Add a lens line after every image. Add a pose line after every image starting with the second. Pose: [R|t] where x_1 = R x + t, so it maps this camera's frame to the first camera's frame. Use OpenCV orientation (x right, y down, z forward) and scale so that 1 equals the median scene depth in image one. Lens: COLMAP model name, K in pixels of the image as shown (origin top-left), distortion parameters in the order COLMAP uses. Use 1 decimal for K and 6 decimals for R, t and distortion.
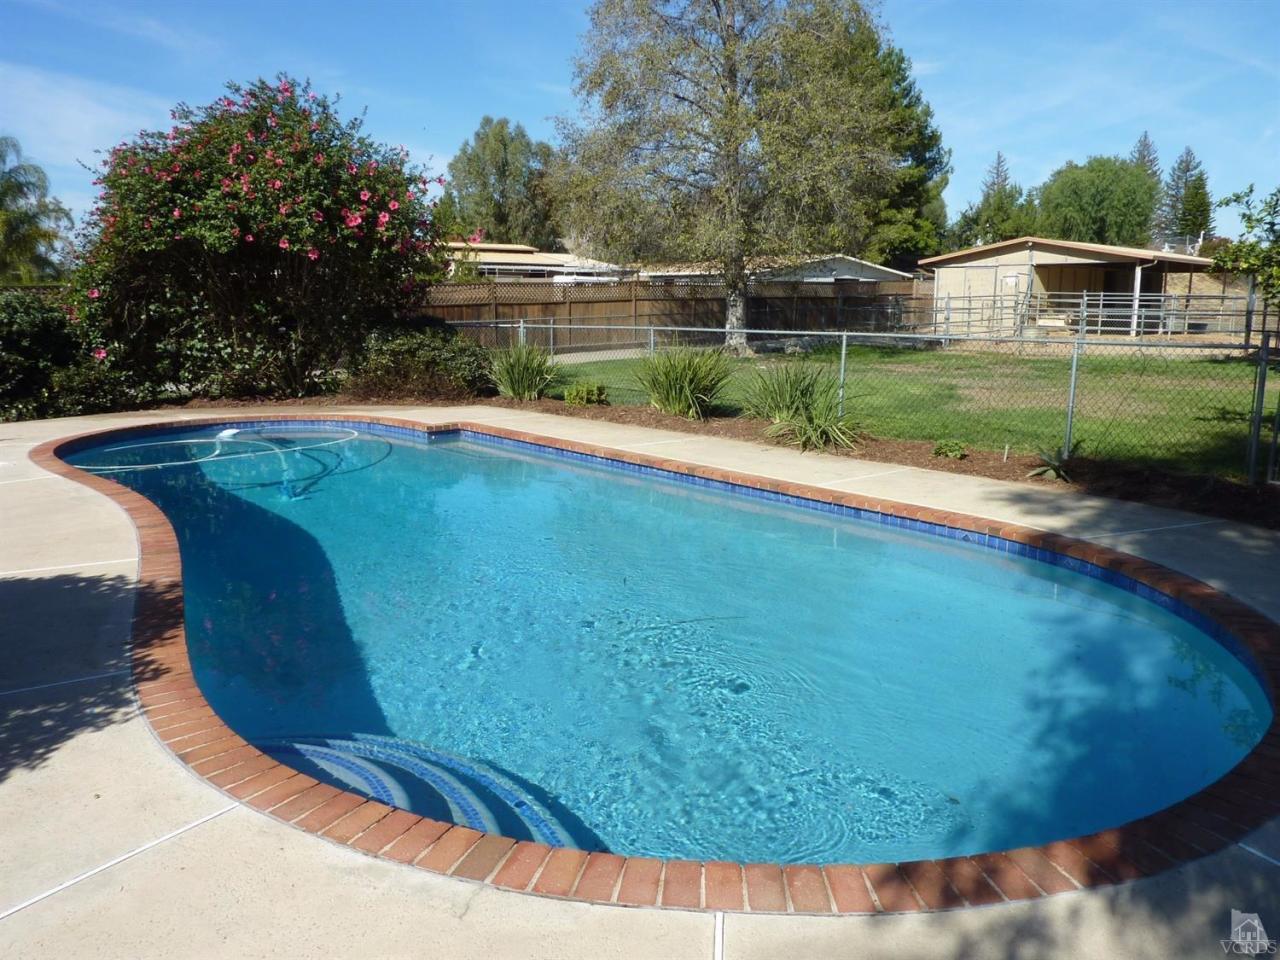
lens RADIAL K [[975.5, 0, 644.9], [0, 975.5, 481.5], [0, 0, 1]] dist [-0.019608, -0.018805]
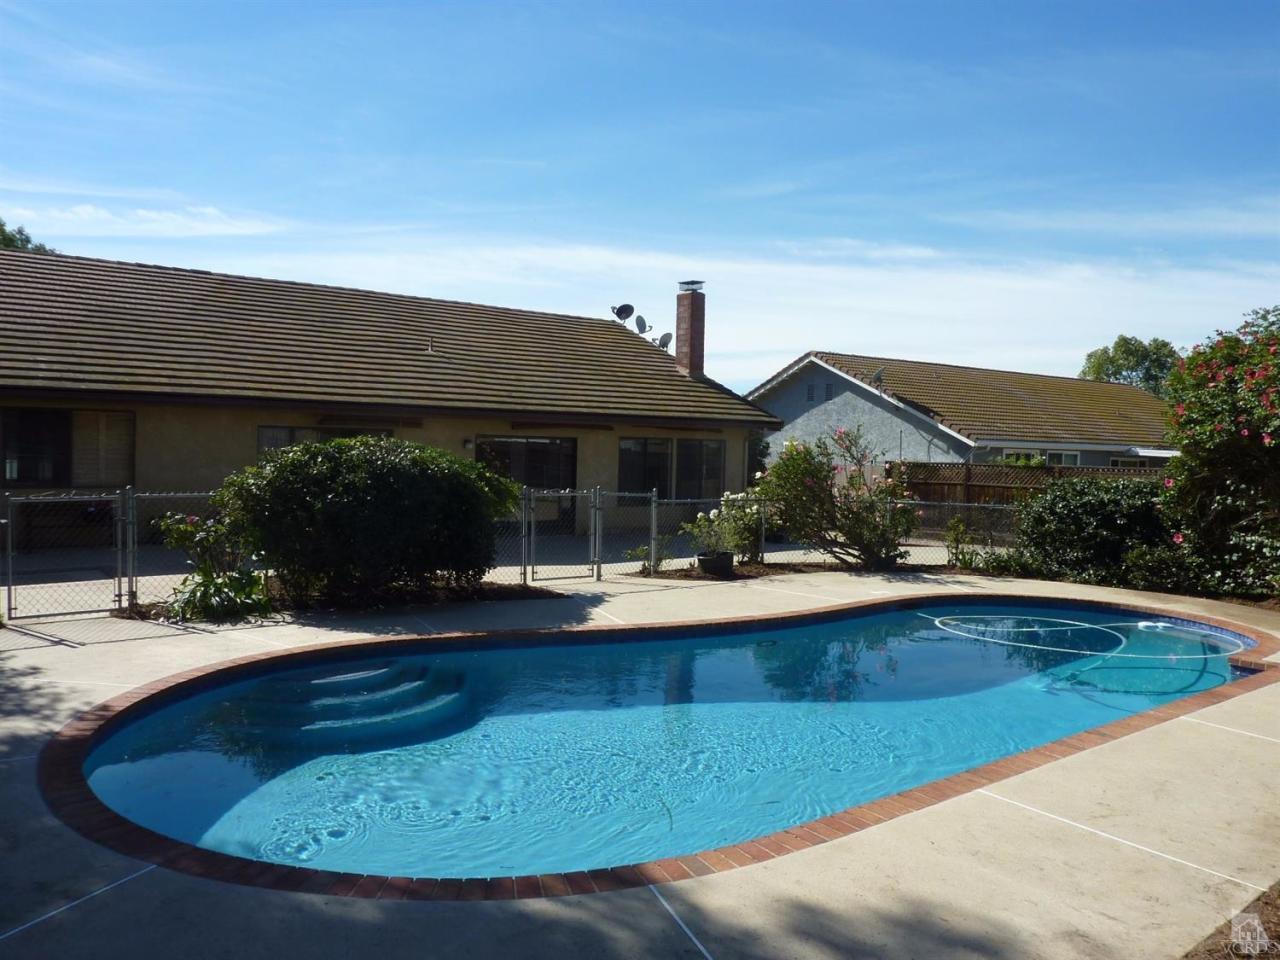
lens RADIAL K [[975.5, 0, 633.2], [0, 975.5, 480.8], [0, 0, 1]] dist [-0.019608, -0.018805]
pose [[-0.068762, 0.033778, -0.997061, 0.531234], [-0.217420, 0.974896, 0.048021, -0.113398], [0.973653, 0.220083, -0.059692, 0.460891]]
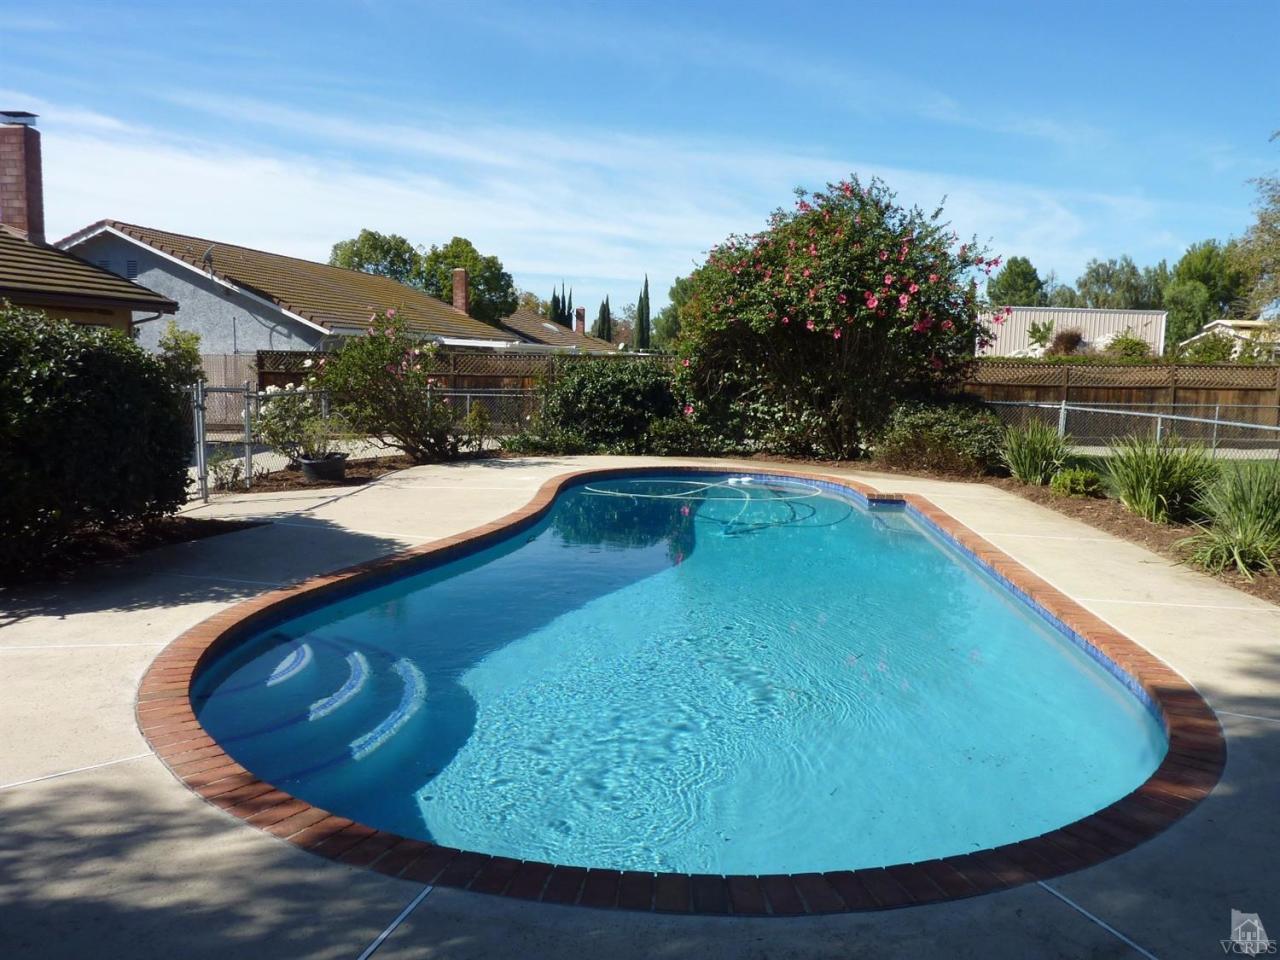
lens RADIAL K [[975.5, 0, 649.3], [0, 975.5, 478.1], [0, 0, 1]] dist [-0.019608, -0.018805]
pose [[0.696879, 0.102078, -0.709887, 0.312952], [-0.159323, 0.987121, -0.014461, -0.017314], [0.699268, 0.123178, 0.704167, 0.075235]]
